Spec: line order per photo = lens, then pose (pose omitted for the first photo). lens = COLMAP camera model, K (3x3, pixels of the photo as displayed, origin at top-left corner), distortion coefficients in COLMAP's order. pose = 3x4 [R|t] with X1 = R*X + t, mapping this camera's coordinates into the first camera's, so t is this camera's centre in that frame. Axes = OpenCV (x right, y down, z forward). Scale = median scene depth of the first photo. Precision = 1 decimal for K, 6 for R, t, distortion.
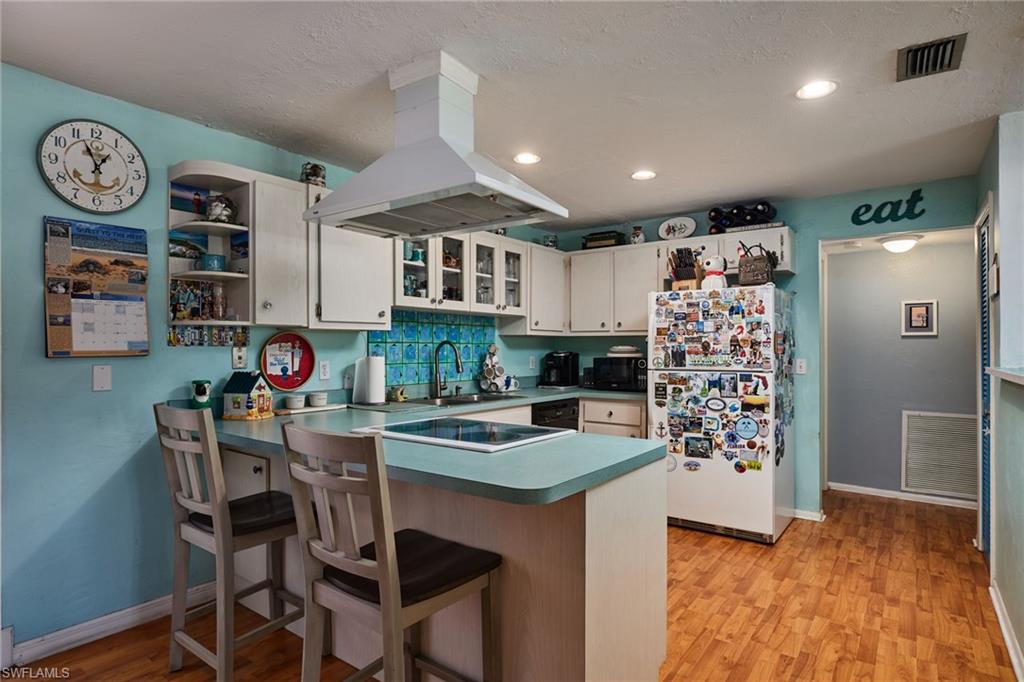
lens RADIAL K [[539.9, 0, 511.8], [0, 539.9, 351.0], [0, 0, 1]] dist [-0.014968, -0.000721]
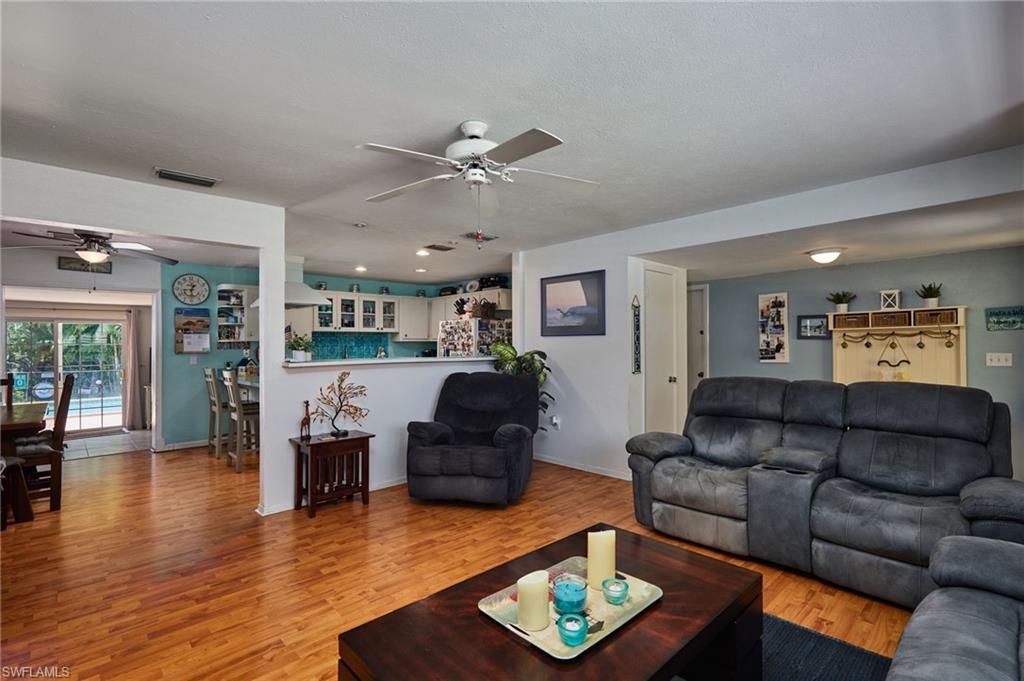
lens RADIAL K [[471.1, 0, 516.4], [0, 471.1, 344.4], [0, 0, 1]] dist [0.002821, 0.000231]
pose [[0.985893, -0.009767, -0.167092, 1.067429], [0.008488, 0.999929, -0.008368, -0.000512], [0.167162, 0.006832, 0.985906, -0.952262]]
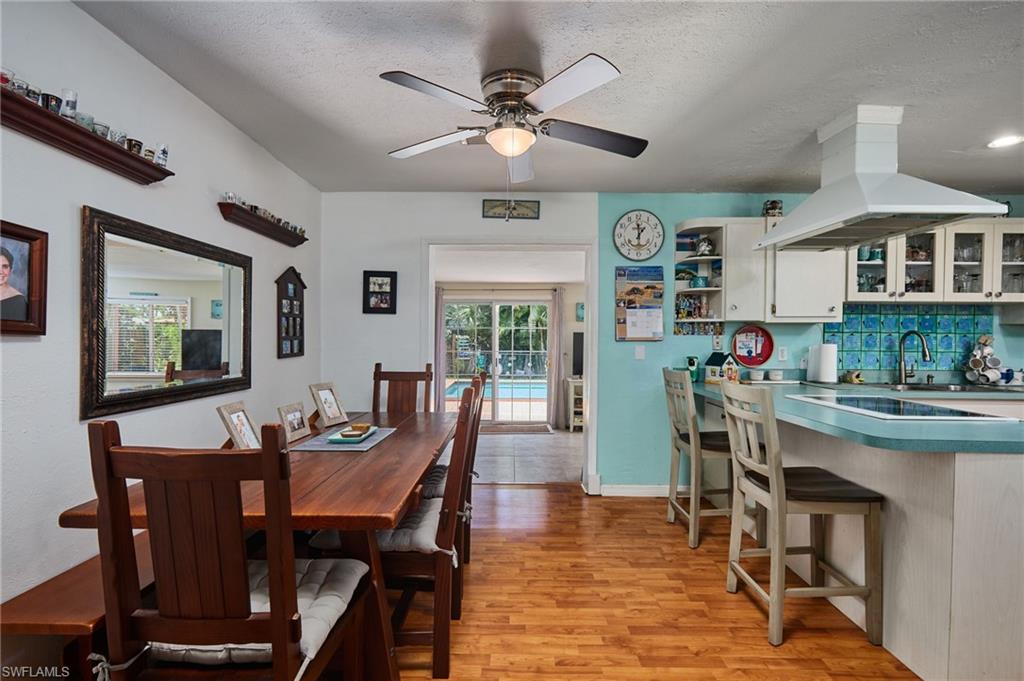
lens RADIAL K [[477.1, 0, 512.0], [0, 477.1, 340.5], [0, 0, 1]] dist [0.000363, -0.000007]
pose [[0.594469, 0.012985, -0.804013, 0.197537], [-0.011265, 0.999906, 0.007820, 0.001924], [0.804039, 0.004408, 0.594560, -0.221399]]
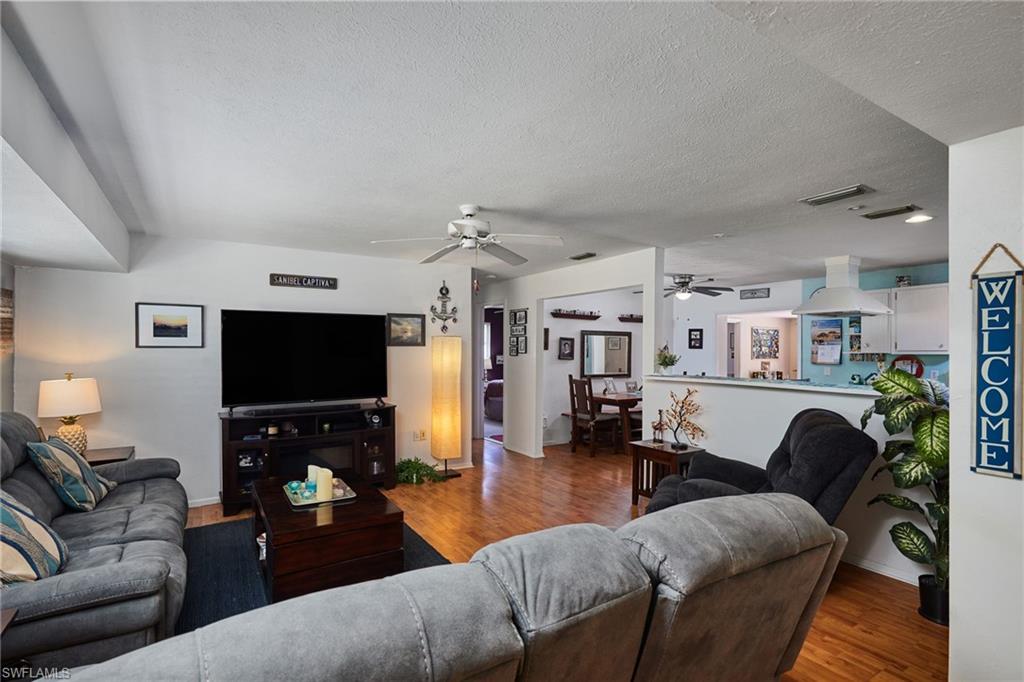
lens RADIAL K [[498.6, 0, 507.9], [0, 498.6, 351.8], [0, 0, 1]] dist [-0.000049, -0.000537]
pose [[-0.367556, 0.004640, -0.929990, 1.861923], [-0.007786, 0.999937, 0.008066, -0.049972], [0.929969, 0.010206, -0.367496, 0.266954]]
